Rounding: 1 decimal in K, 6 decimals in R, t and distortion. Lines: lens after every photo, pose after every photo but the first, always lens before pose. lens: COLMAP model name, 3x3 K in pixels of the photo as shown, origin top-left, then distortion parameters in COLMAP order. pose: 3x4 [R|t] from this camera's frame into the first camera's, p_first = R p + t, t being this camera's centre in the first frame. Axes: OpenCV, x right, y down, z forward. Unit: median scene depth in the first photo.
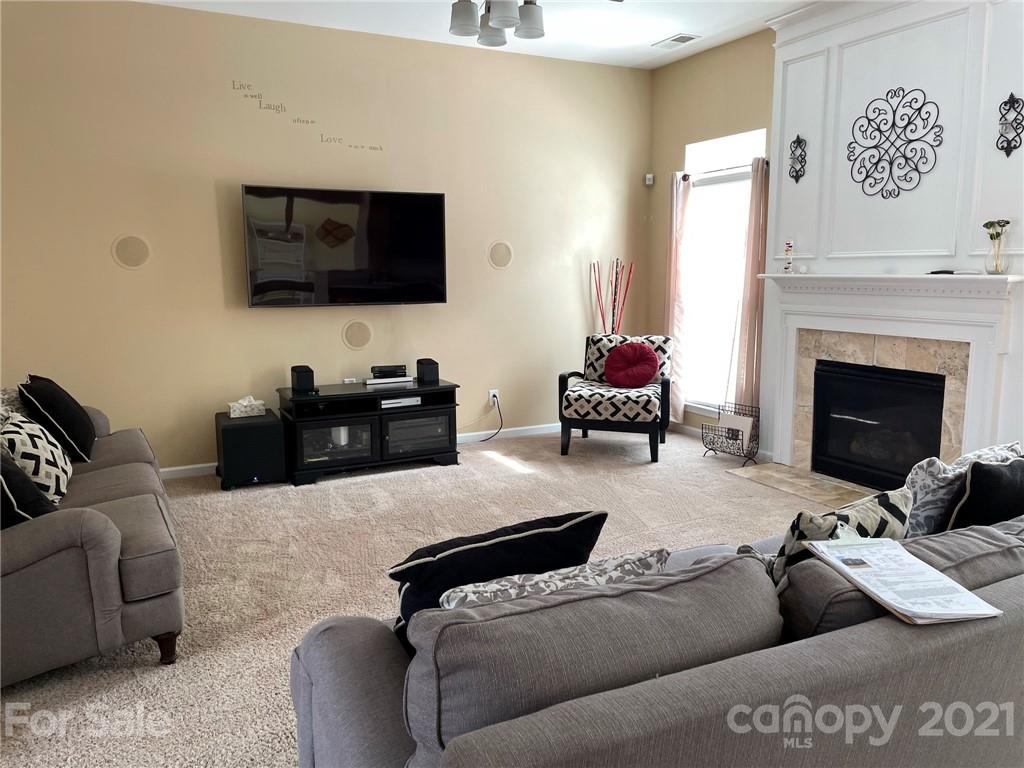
lens RADIAL K [[775.6, 0, 517.7], [0, 775.6, 379.5], [0, 0, 1]] dist [0.072173, -0.093101]
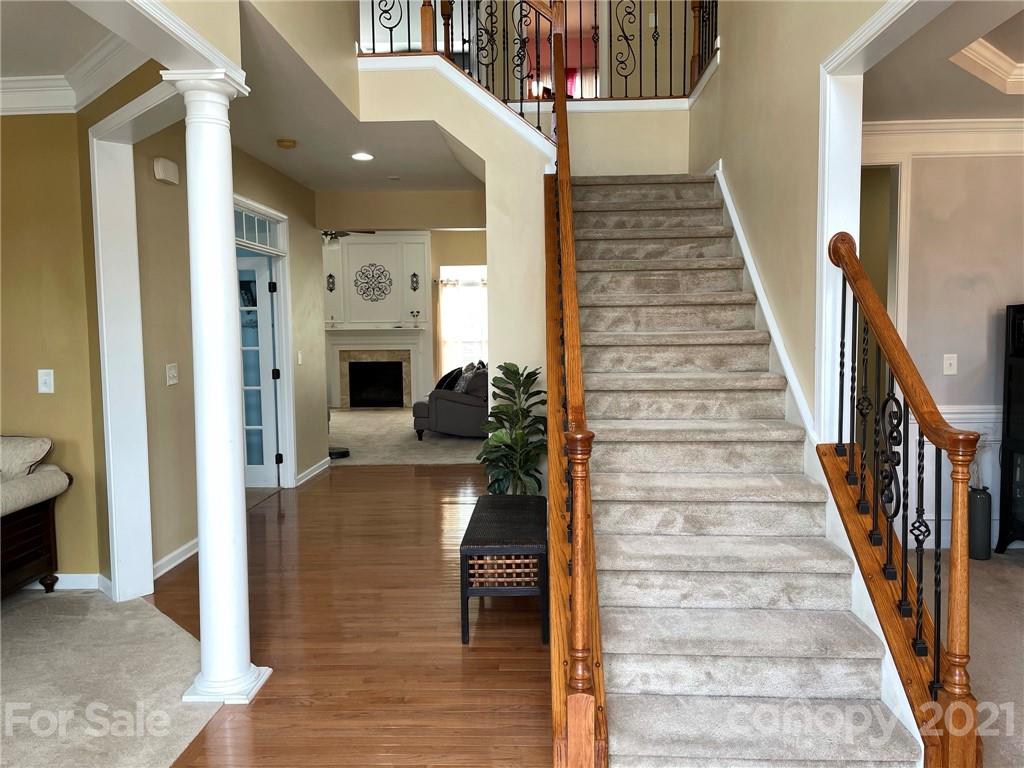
lens RADIAL K [[775.6, 0, 513.2], [0, 775.6, 384.6], [0, 0, 1]] dist [0.072173, -0.093101]
pose [[0.486005, -0.070014, 0.871147, -1.726006], [0.134644, 0.990884, 0.004520, 0.117842], [-0.863522, 0.115097, 0.491002, -0.760588]]
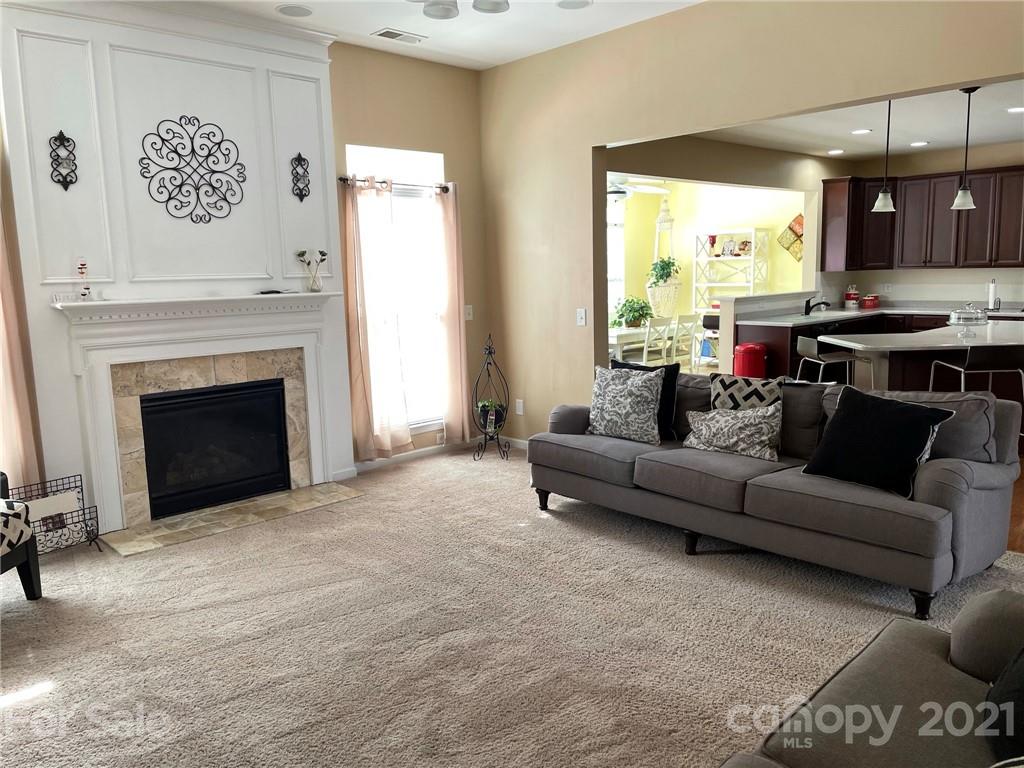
lens RADIAL K [[775.6, 0, 515.4], [0, 775.6, 380.9], [0, 0, 1]] dist [0.072173, -0.093101]
pose [[-0.278550, -0.125153, 0.952233, -0.643212], [0.163794, 0.970758, 0.175501, -0.142375], [-0.946352, 0.204856, -0.249905, 0.905914]]
